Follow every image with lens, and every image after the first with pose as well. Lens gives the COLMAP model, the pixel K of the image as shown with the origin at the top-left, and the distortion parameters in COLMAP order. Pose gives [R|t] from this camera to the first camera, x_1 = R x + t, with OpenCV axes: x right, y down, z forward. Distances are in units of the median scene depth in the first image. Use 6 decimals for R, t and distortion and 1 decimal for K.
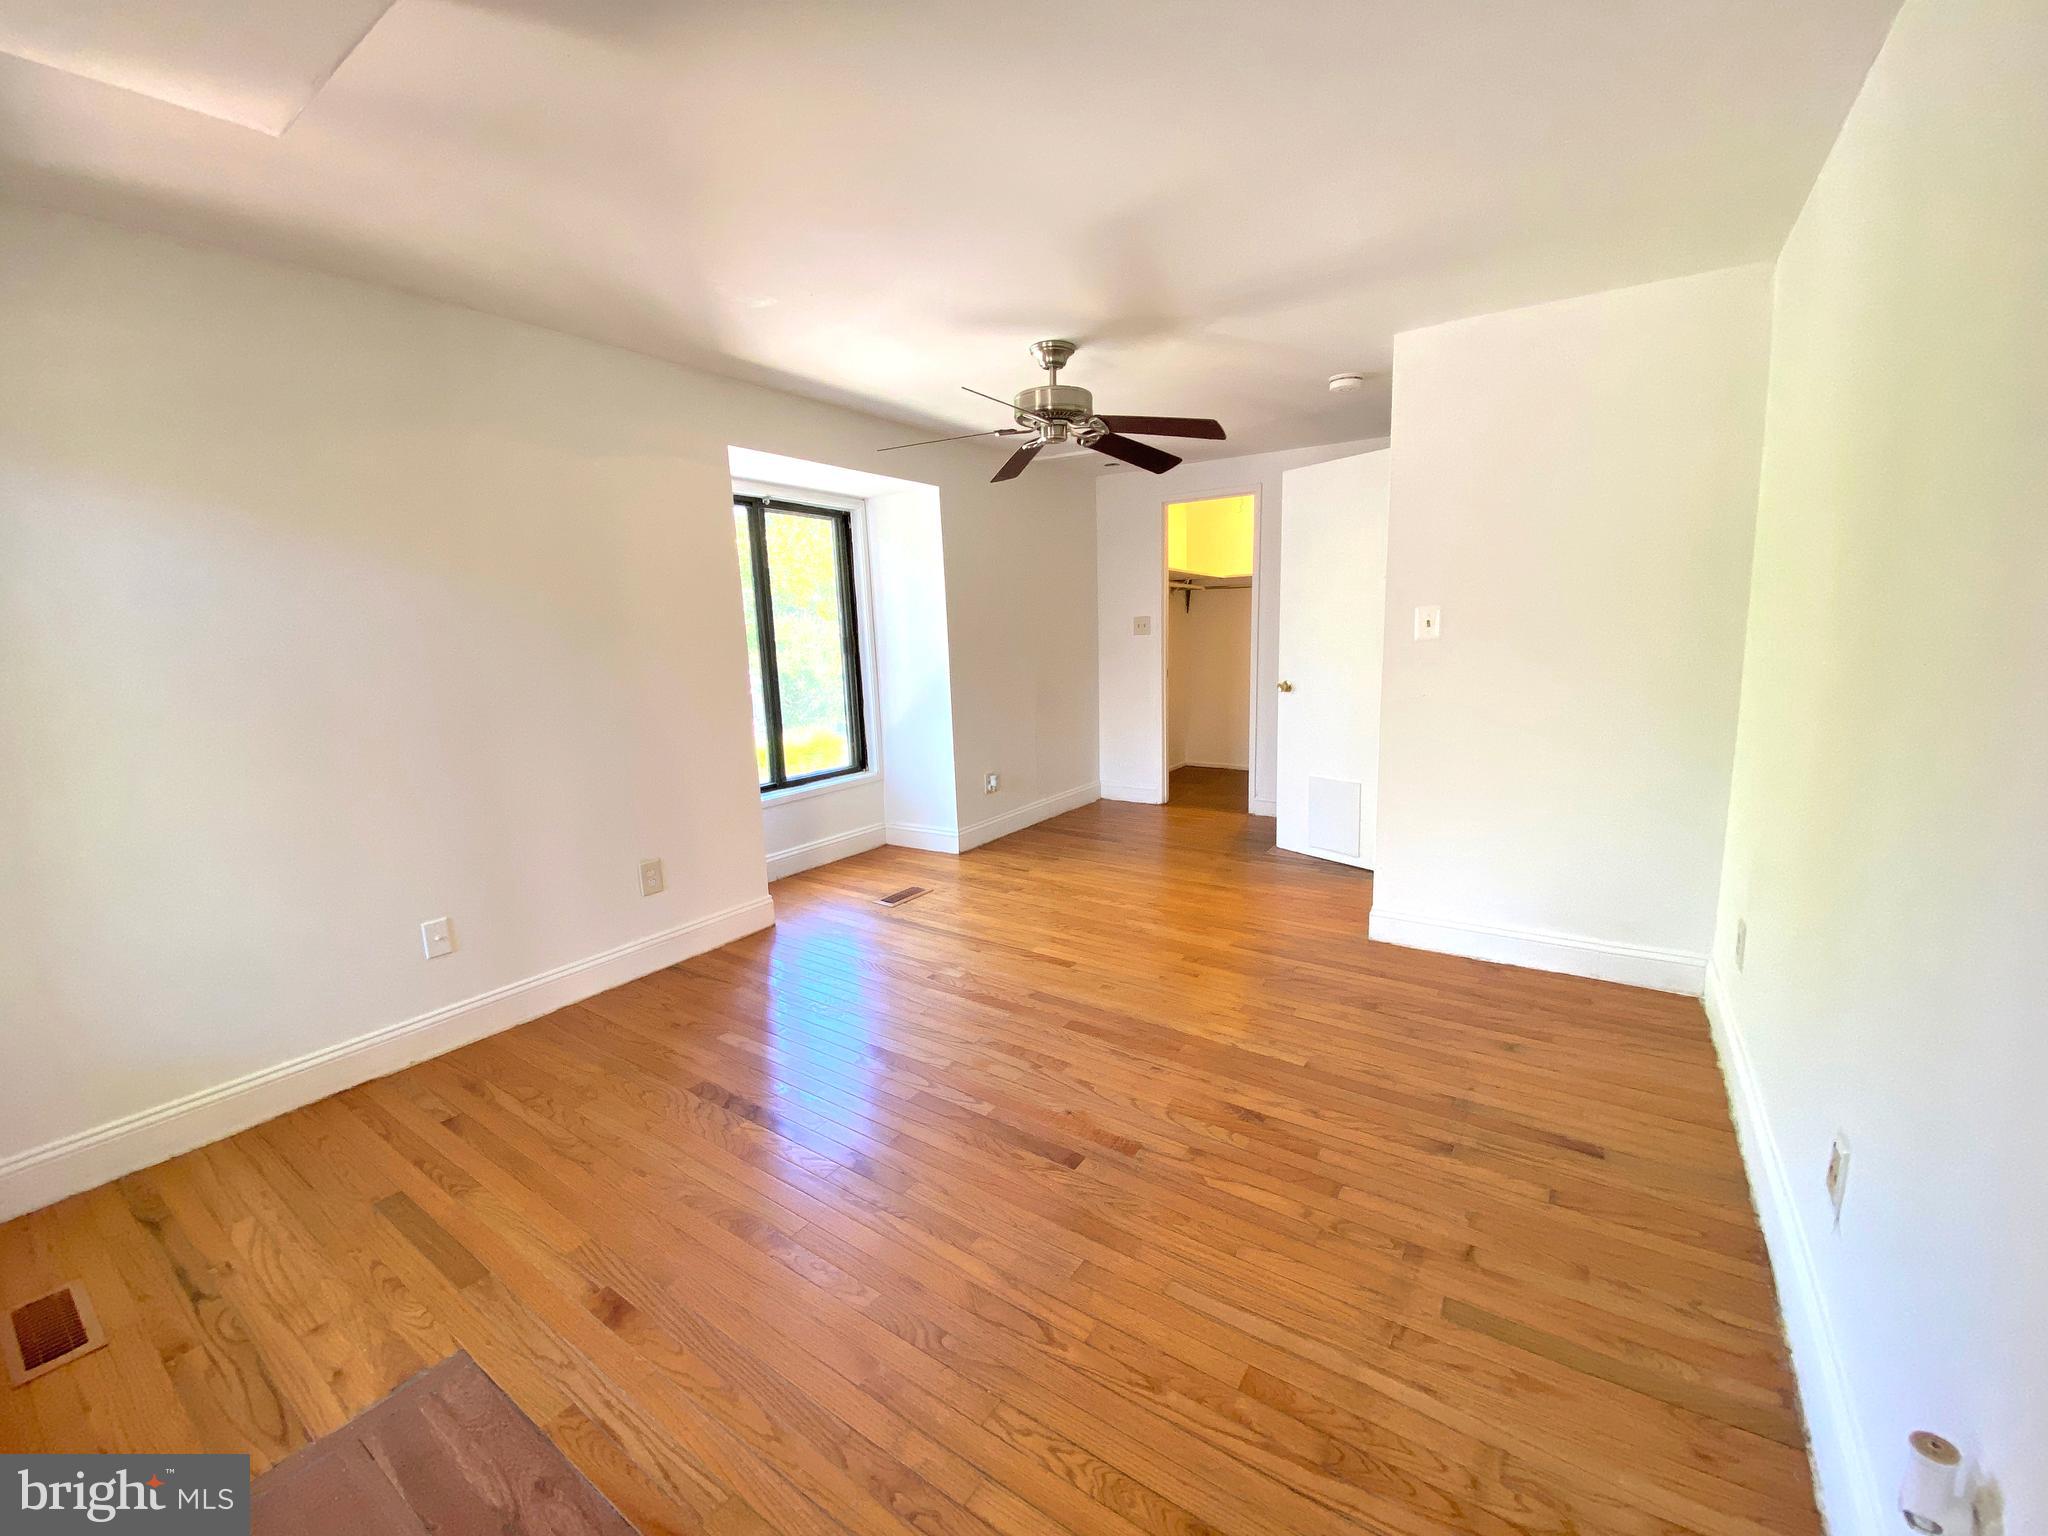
lens RADIAL K [[841.2, 0, 1024.0], [0, 841.2, 768.0], [0, 0, 1]] dist [-0.001691, -0.000440]
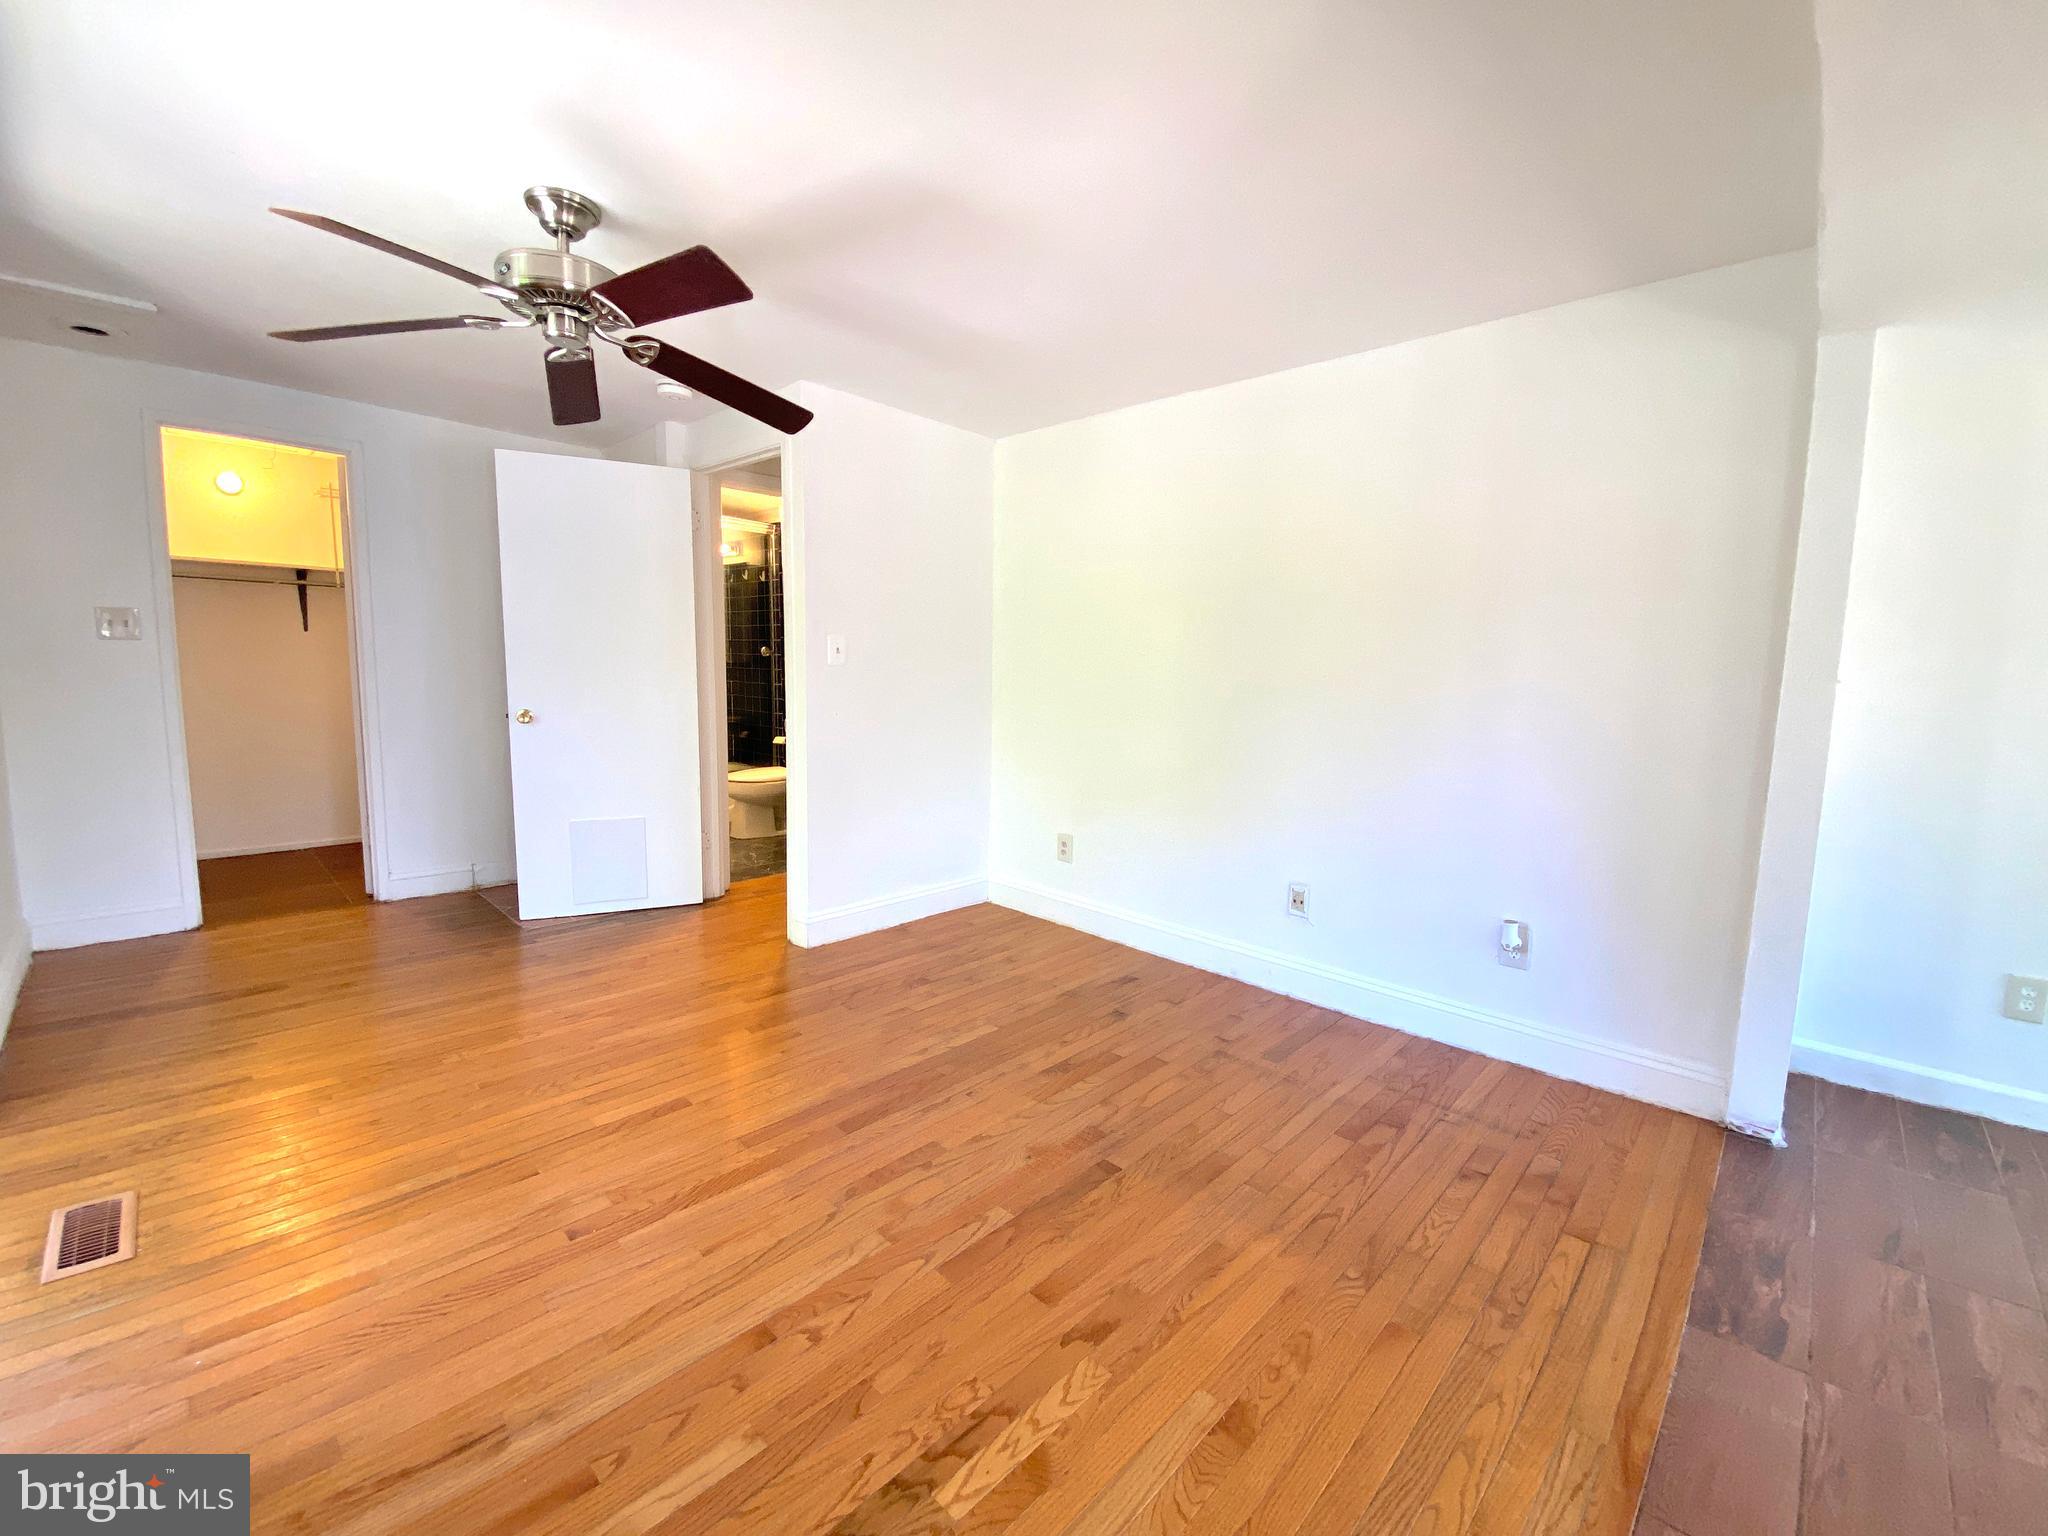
lens RADIAL K [[827.5, 0, 1028.1], [0, 827.5, 762.7], [0, 0, 1]] dist [0.023571, -0.019152]
pose [[0.160022, -0.090772, 0.982931, -0.546232], [0.139864, 0.987802, 0.068452, -0.057705], [-0.977155, 0.126523, 0.170766, 0.528440]]
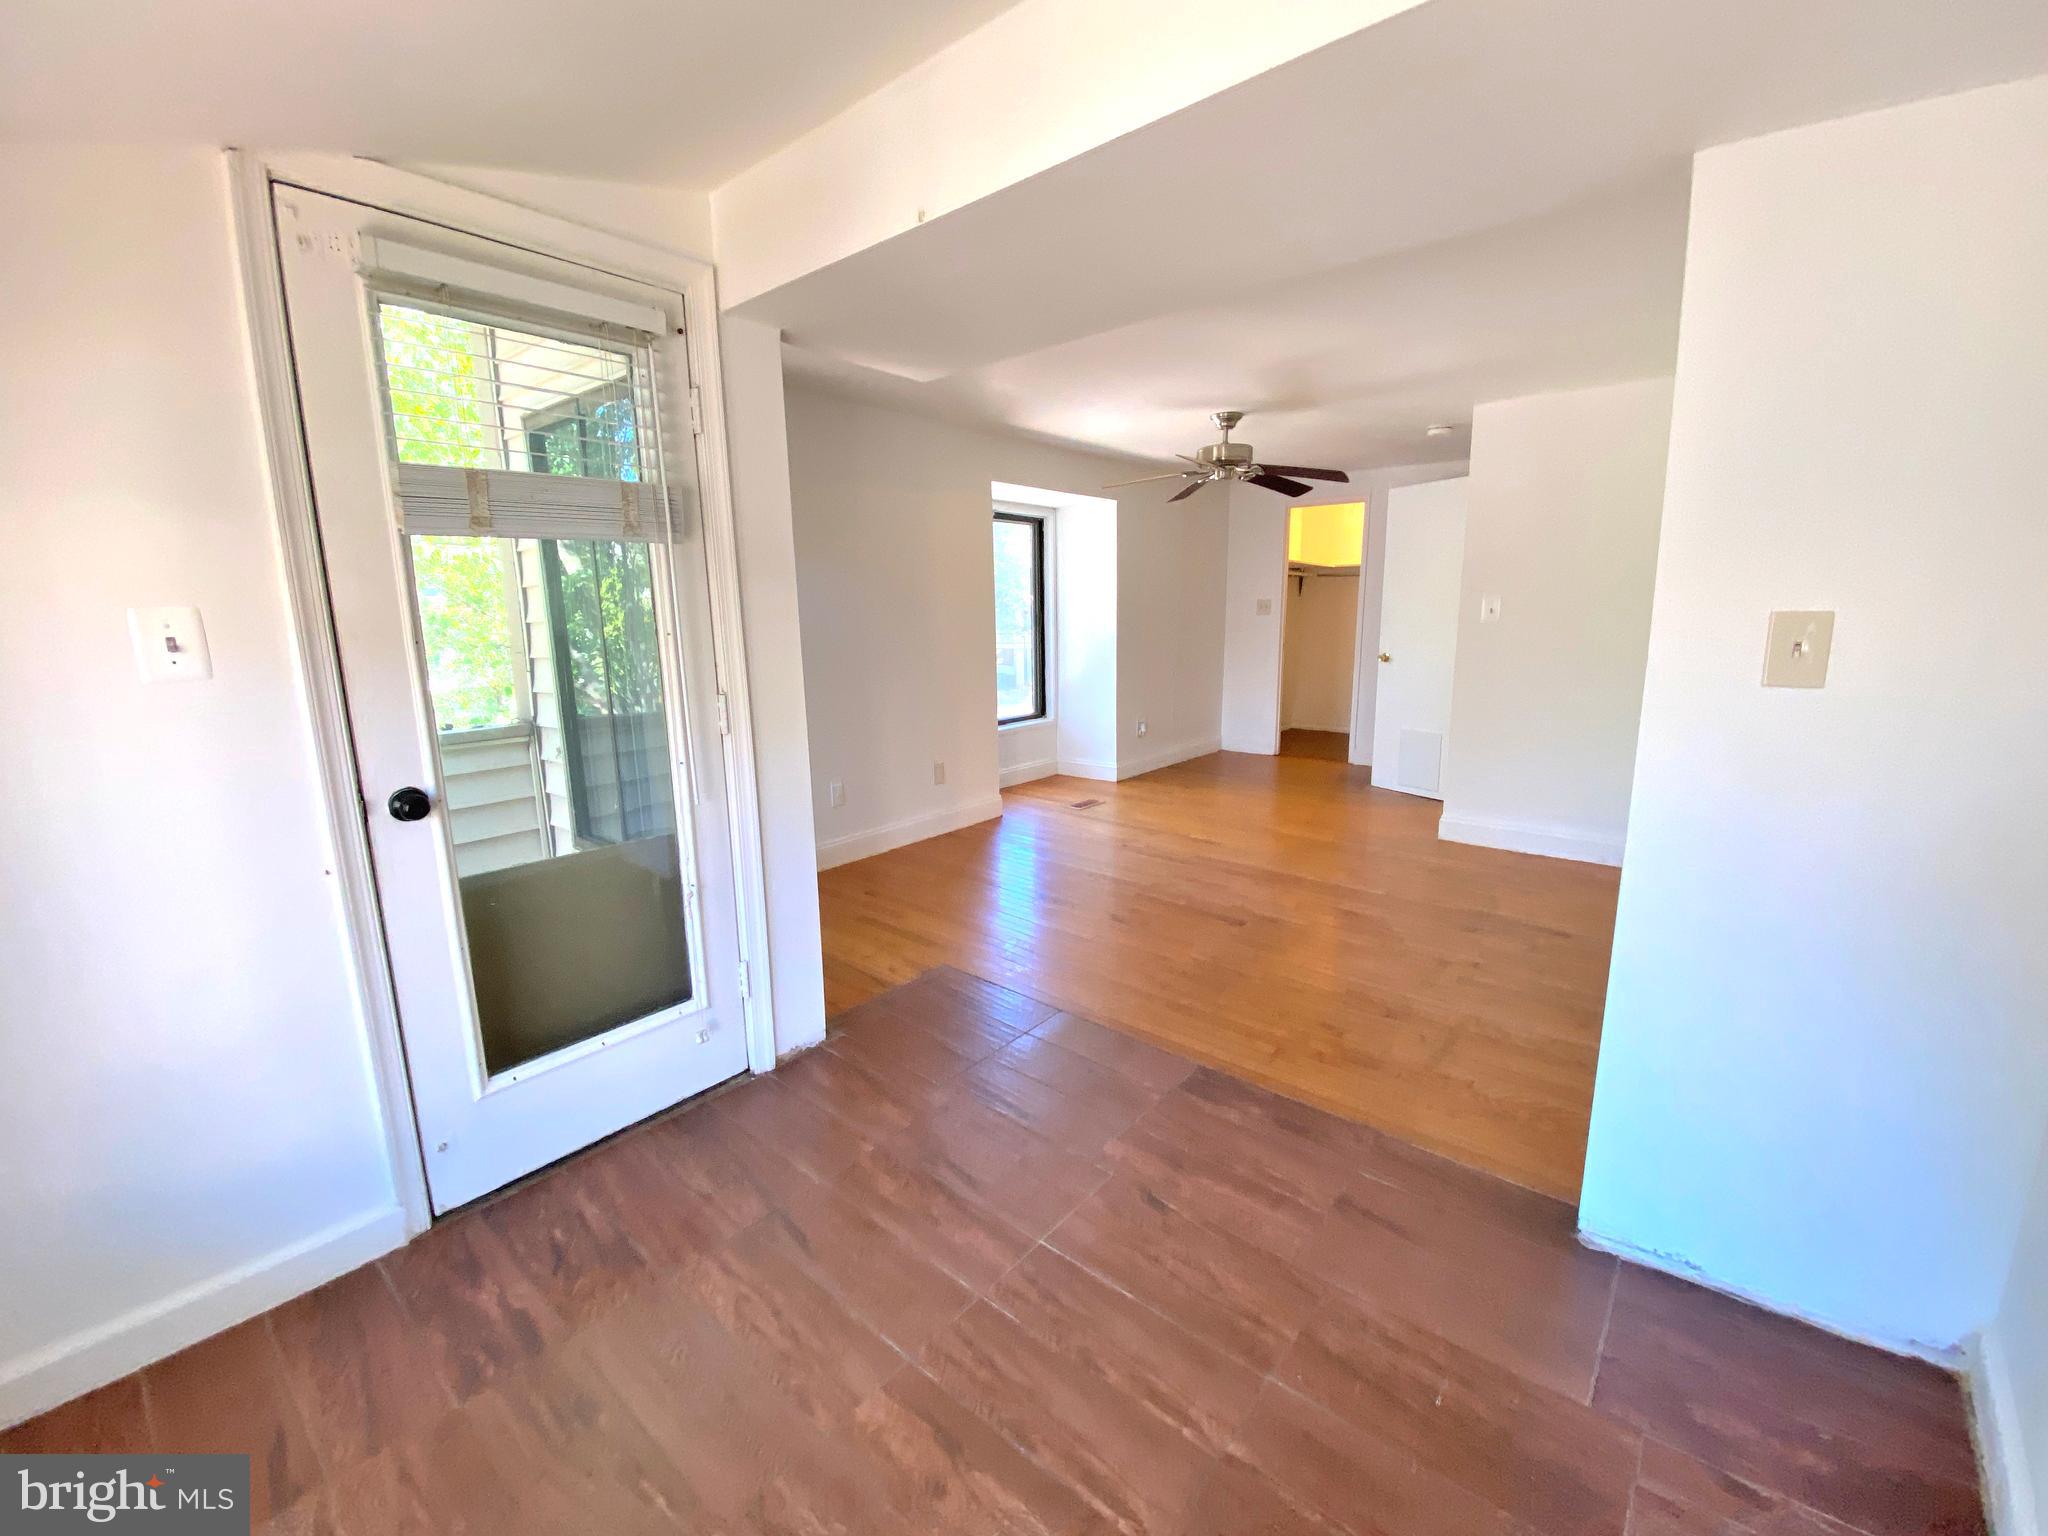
lens RADIAL K [[841.1, 0, 1009.0], [0, 841.1, 770.4], [0, 0, 1]] dist [0.000410, -0.000256]
pose [[0.992767, 0.034159, -0.115095, -0.137634], [-0.030777, 0.999044, 0.031032, 0.071178], [0.116045, -0.027266, 0.992870, -0.458072]]
